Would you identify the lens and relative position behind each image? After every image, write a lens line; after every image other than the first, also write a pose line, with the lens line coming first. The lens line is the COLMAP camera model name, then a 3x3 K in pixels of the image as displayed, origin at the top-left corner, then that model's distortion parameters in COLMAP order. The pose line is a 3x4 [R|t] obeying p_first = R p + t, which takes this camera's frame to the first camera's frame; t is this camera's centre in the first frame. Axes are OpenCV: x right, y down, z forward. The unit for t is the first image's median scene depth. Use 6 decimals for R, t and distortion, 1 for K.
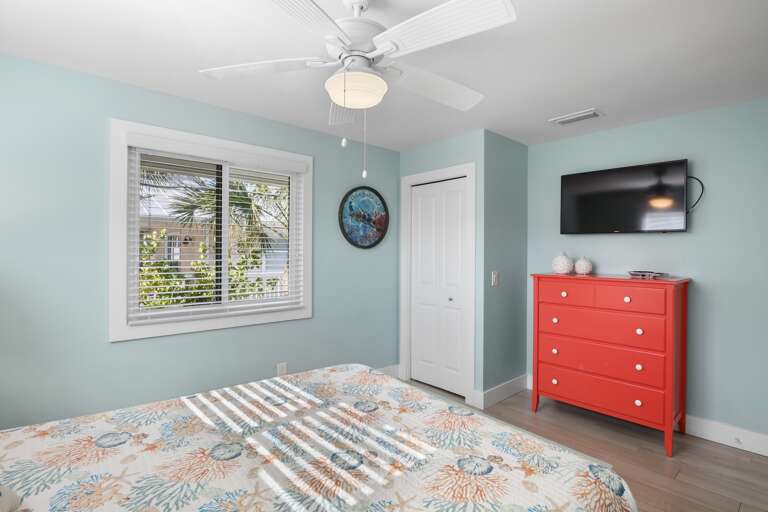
lens RADIAL K [[381.6, 0, 380.7], [0, 381.6, 255.4], [0, 0, 1]] dist [-0.018995, -0.000860]
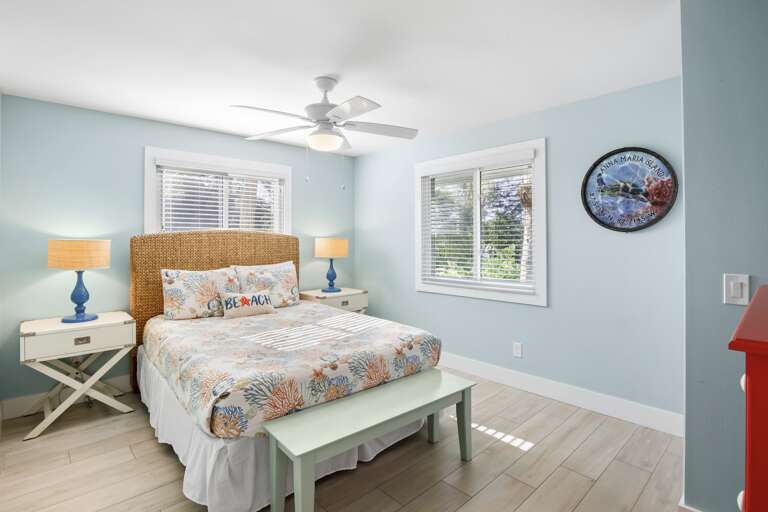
lens RADIAL K [[381.6, 0, 380.9], [0, 381.6, 251.4], [0, 0, 1]] dist [-0.018995, -0.000860]
pose [[0.024098, 0.022094, -0.999465, 0.685851], [0.000118, 0.999756, 0.022103, 0.003878], [0.999710, -0.000651, 0.024089, 0.511382]]
